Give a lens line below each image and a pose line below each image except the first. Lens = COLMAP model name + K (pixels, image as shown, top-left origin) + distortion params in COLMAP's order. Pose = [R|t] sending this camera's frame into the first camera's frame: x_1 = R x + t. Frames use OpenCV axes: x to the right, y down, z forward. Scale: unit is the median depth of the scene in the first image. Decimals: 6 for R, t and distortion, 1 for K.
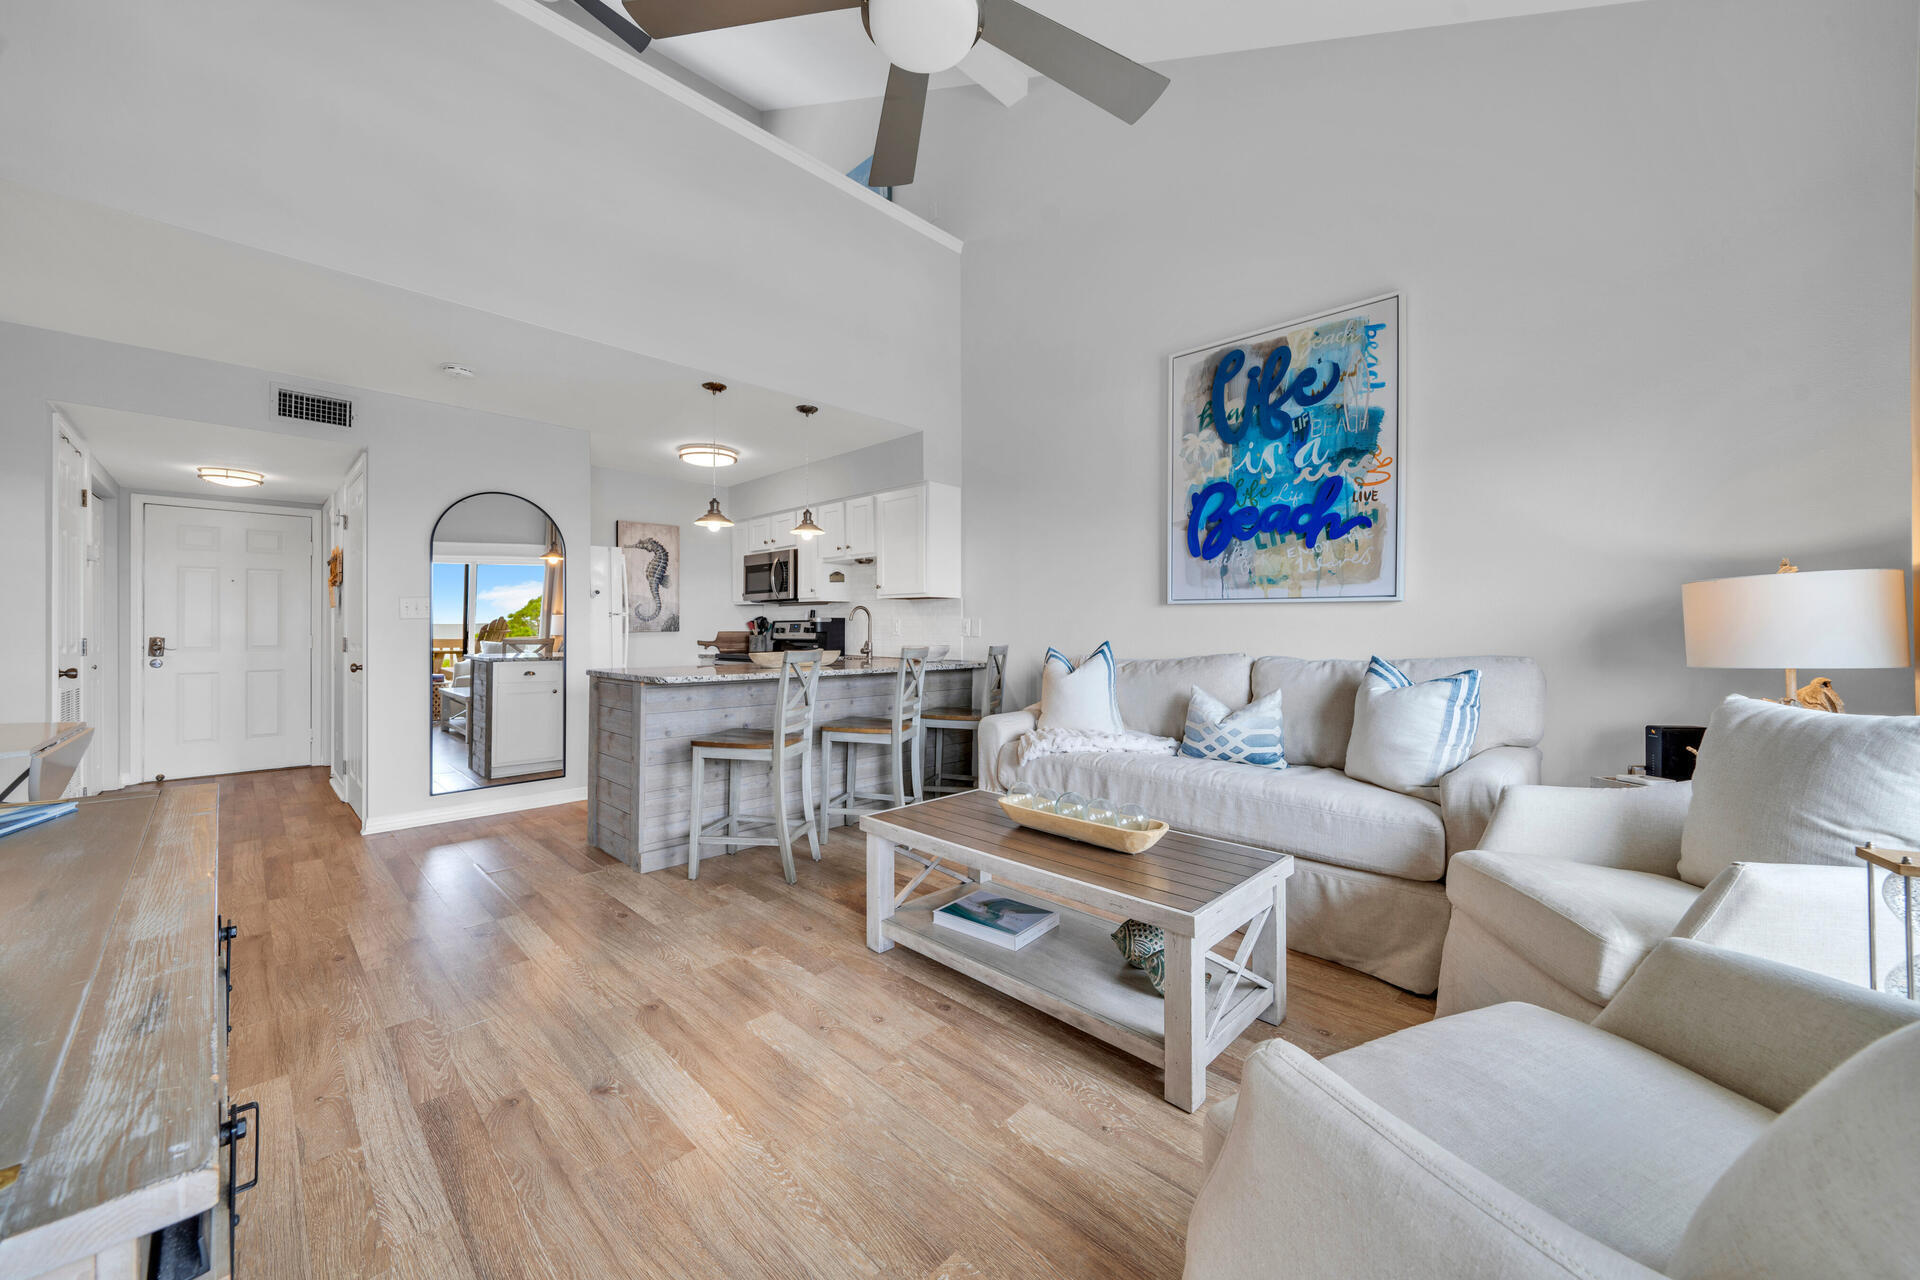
lens RADIAL K [[693.0, 0, 938.4], [0, 693.0, 624.9], [0, 0, 1]] dist [-0.000527, -0.000075]
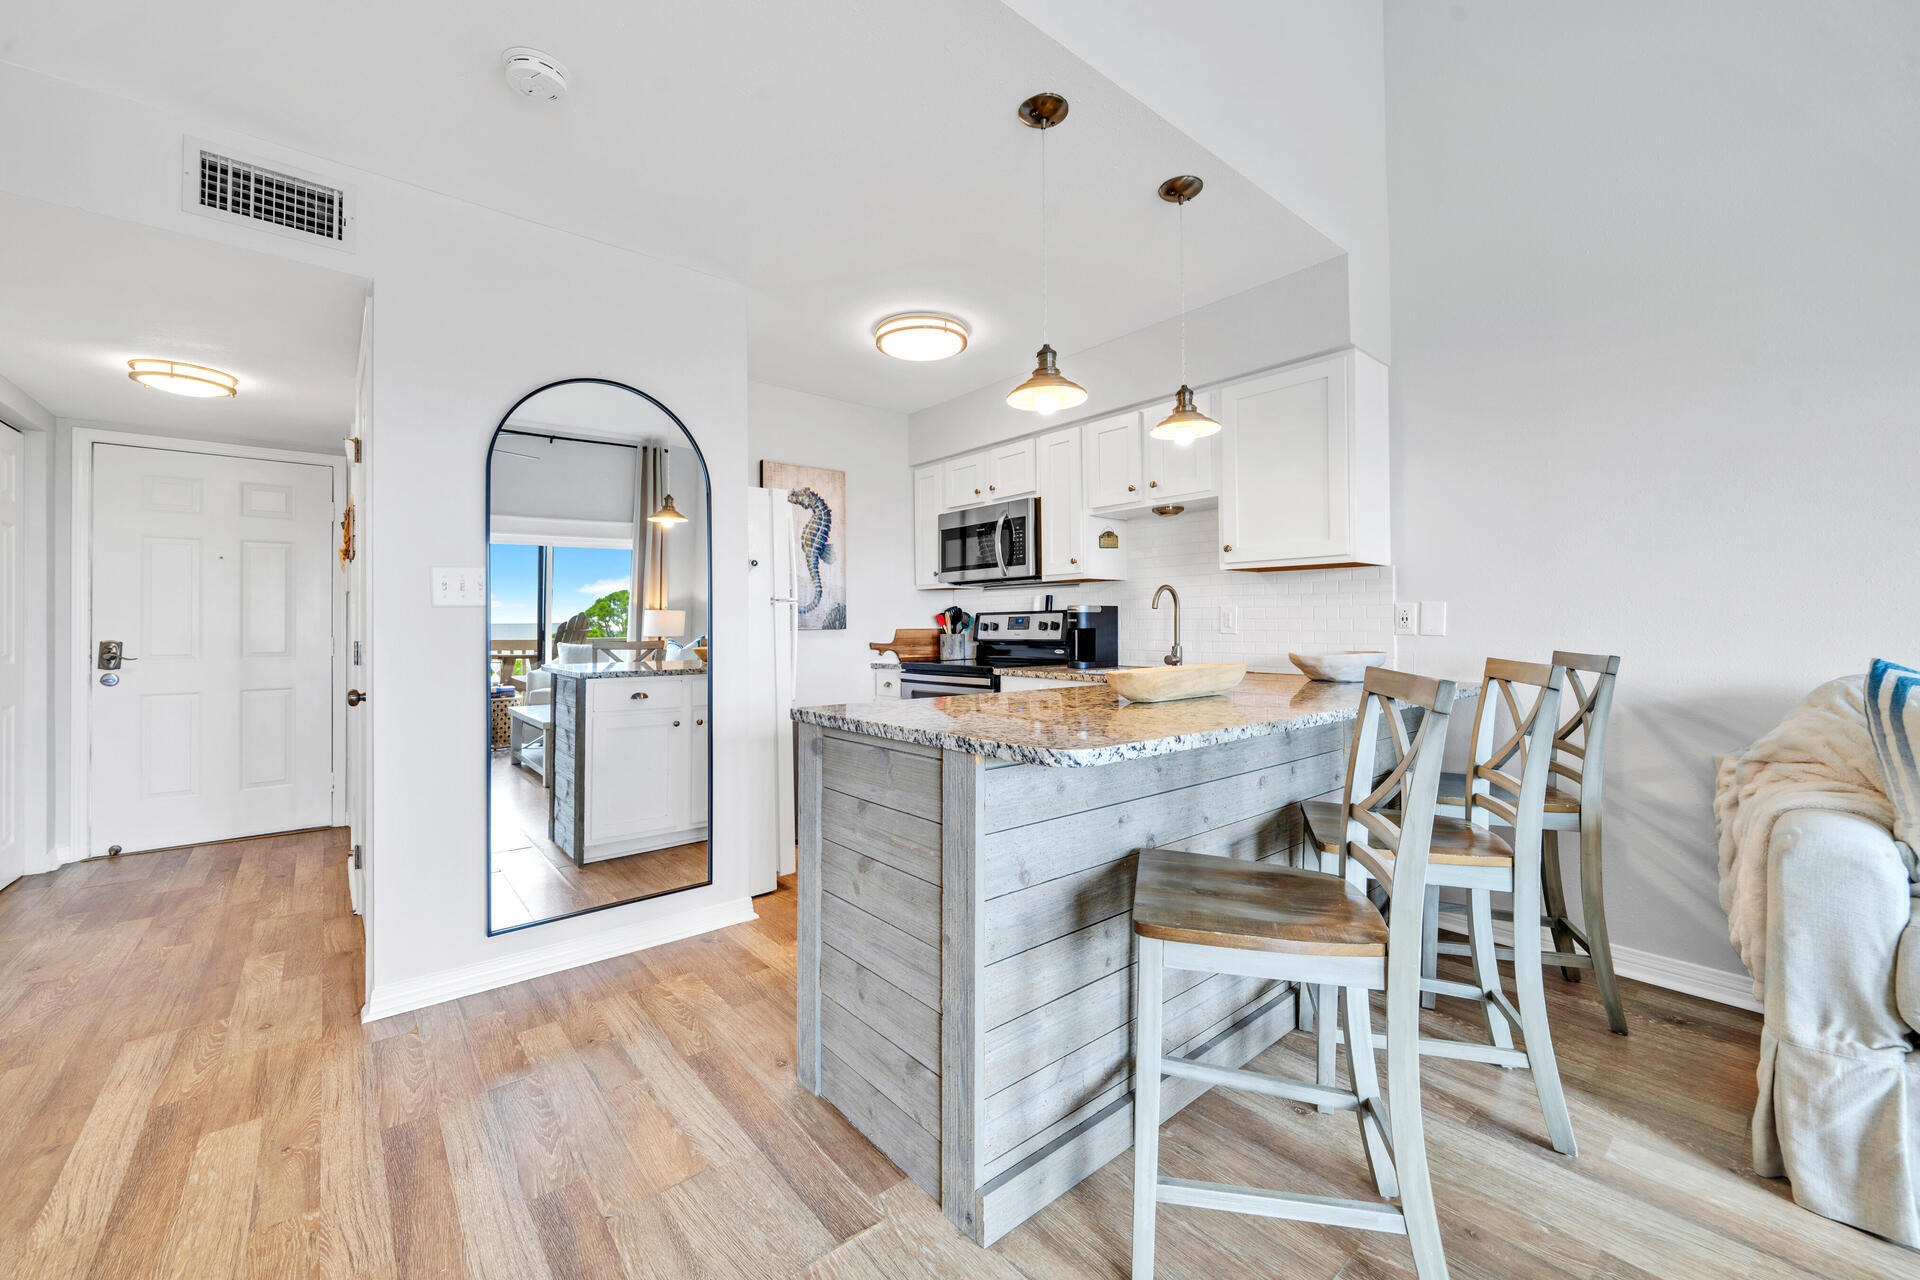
lens RADIAL K [[750.0, 0, 951.1], [0, 750.0, 618.9], [0, 0, 1]] dist [-0.000239, -0.000003]
pose [[0.995442, -0.006120, -0.095168, -0.299503], [0.005692, 0.999972, -0.004778, 0.005426], [0.095194, 0.004214, 0.995450, 0.427920]]
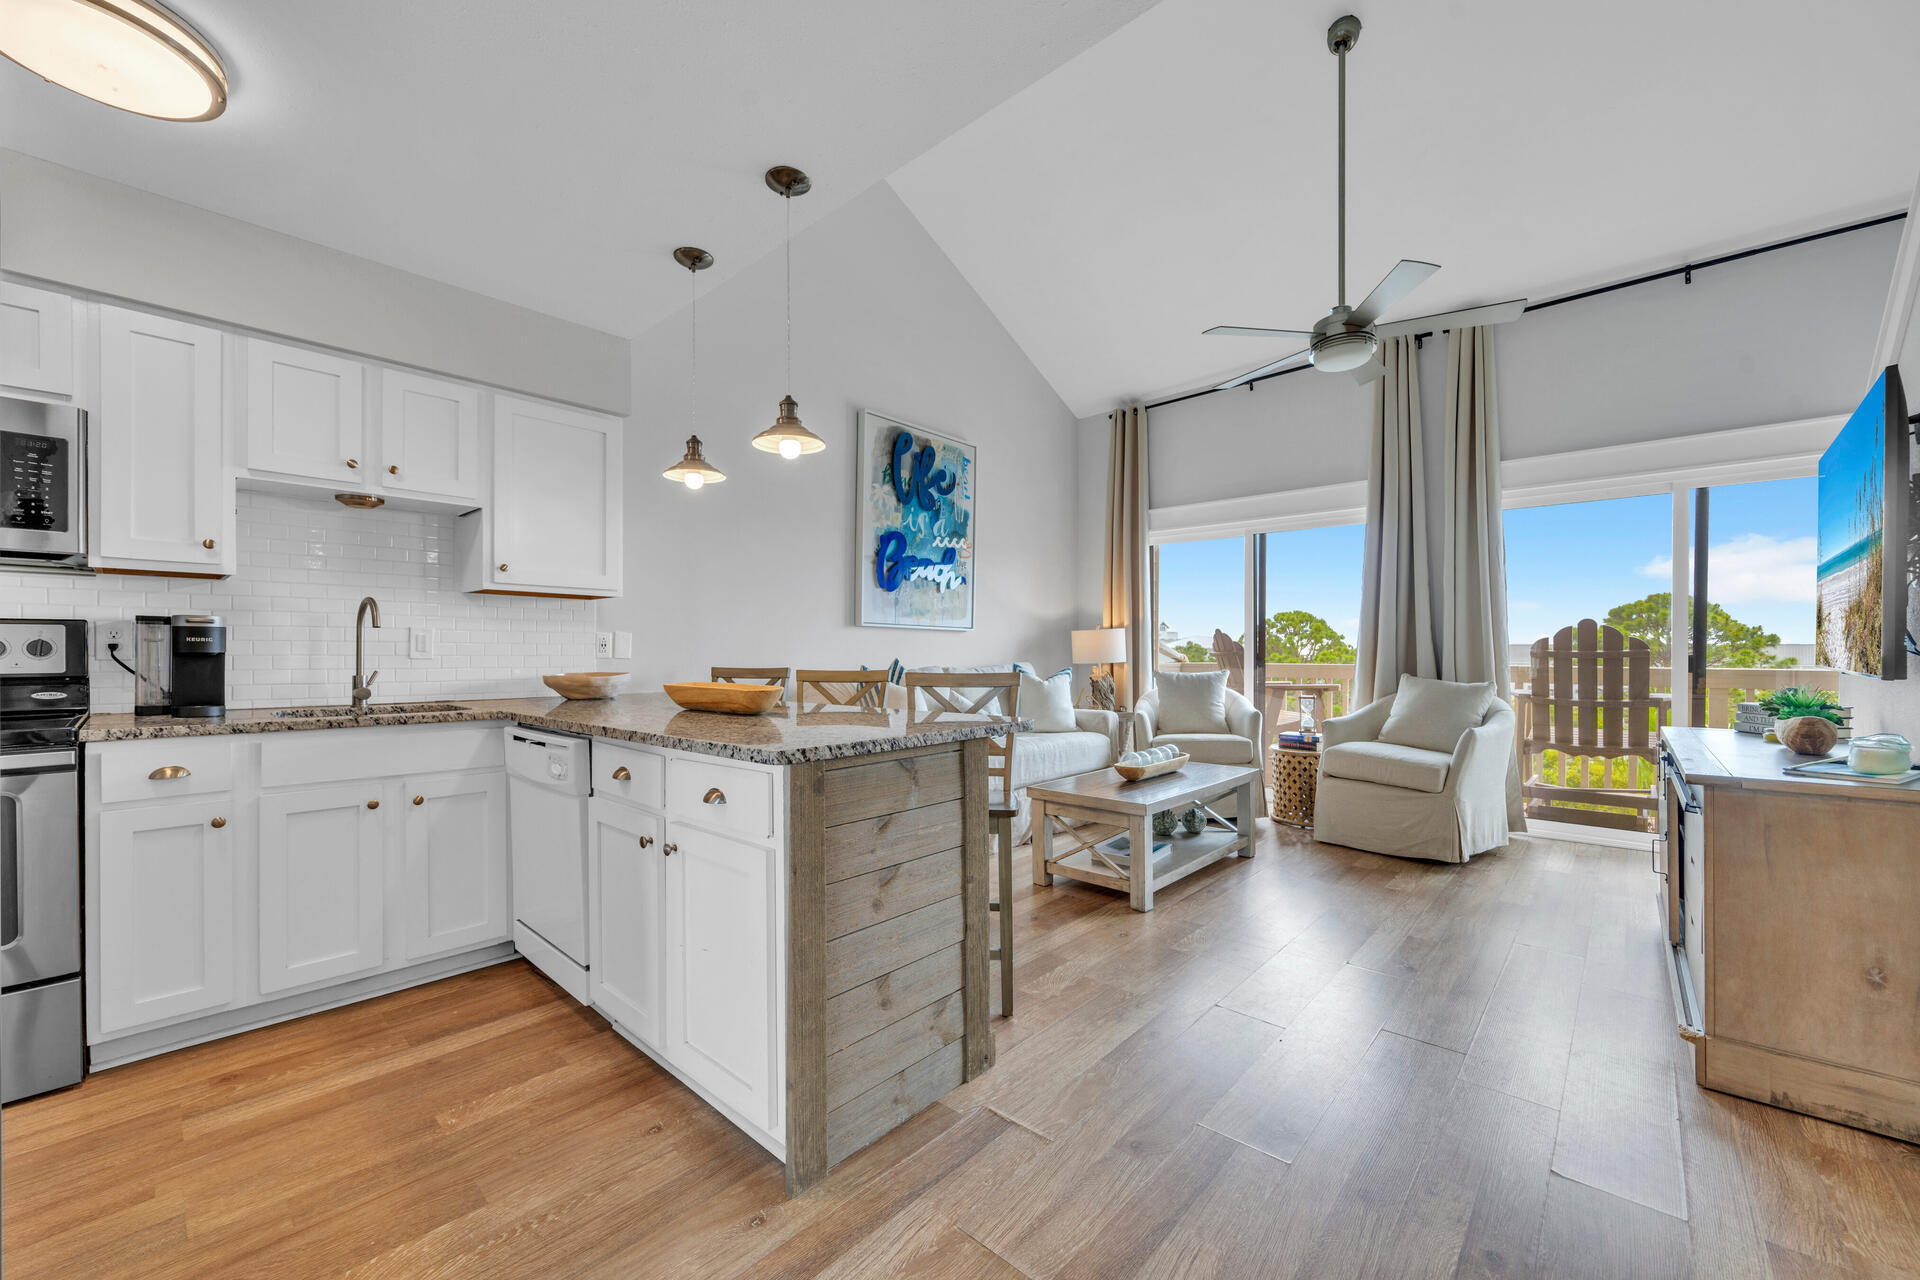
lens RADIAL K [[757.6, 0, 921.4], [0, 757.6, 653.7], [0, 0, 1]] dist [0.000226, 0.000131]
pose [[-0.020559, -0.004783, 0.999777, -0.799070], [-0.006710, 0.999967, 0.004646, 0.007908], [-0.999766, -0.006613, -0.020590, 0.806782]]
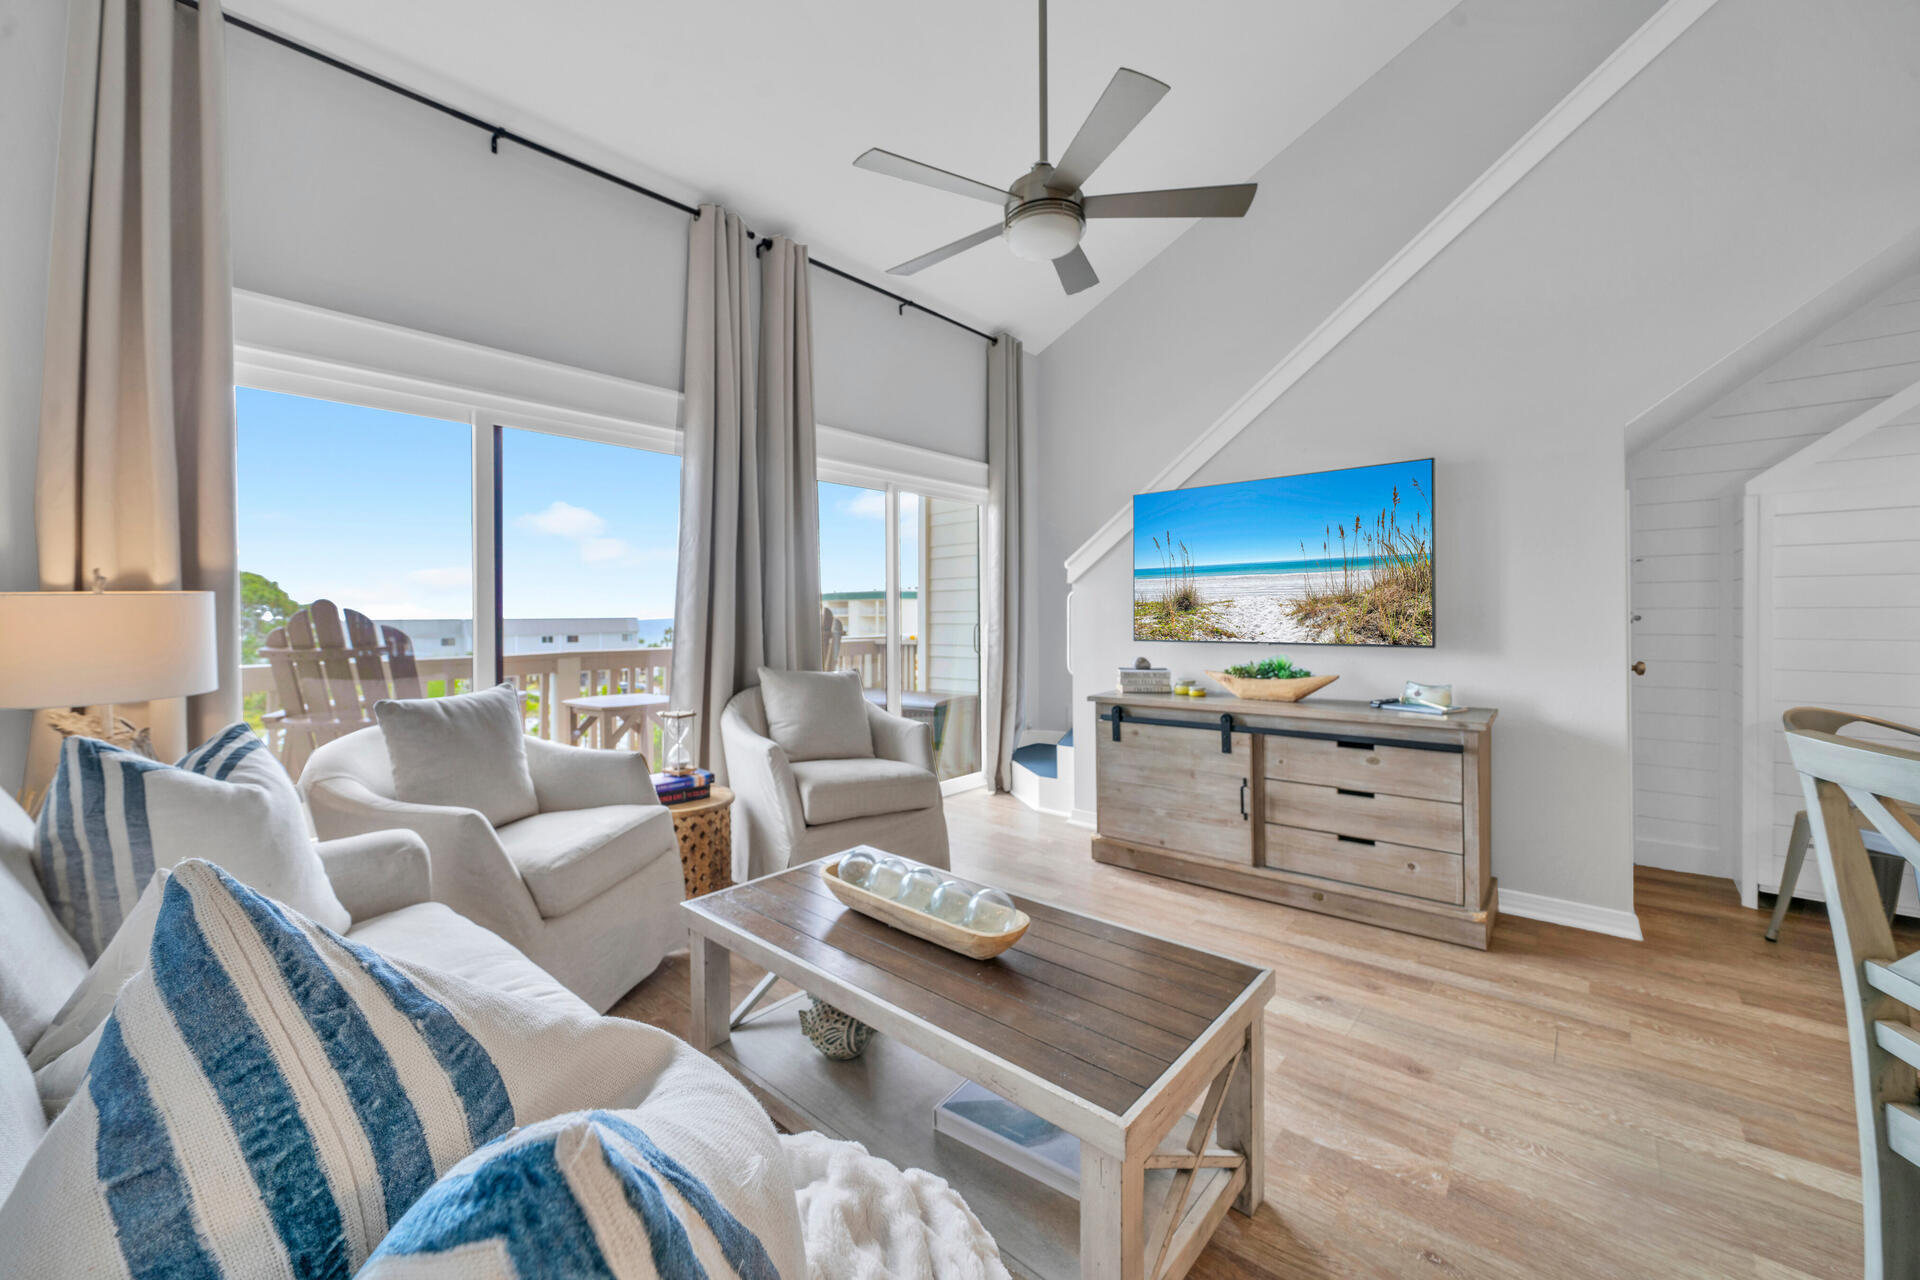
lens RADIAL K [[767.6, 0, 922.4], [0, 767.6, 617.4], [0, 0, 1]] dist [-0.000616, -0.000158]
pose [[-0.998658, 0.013555, -0.049975, 0.117626], [0.013600, 0.999907, -0.000568, -0.011531], [0.049963, -0.001247, -0.998750, 0.925078]]
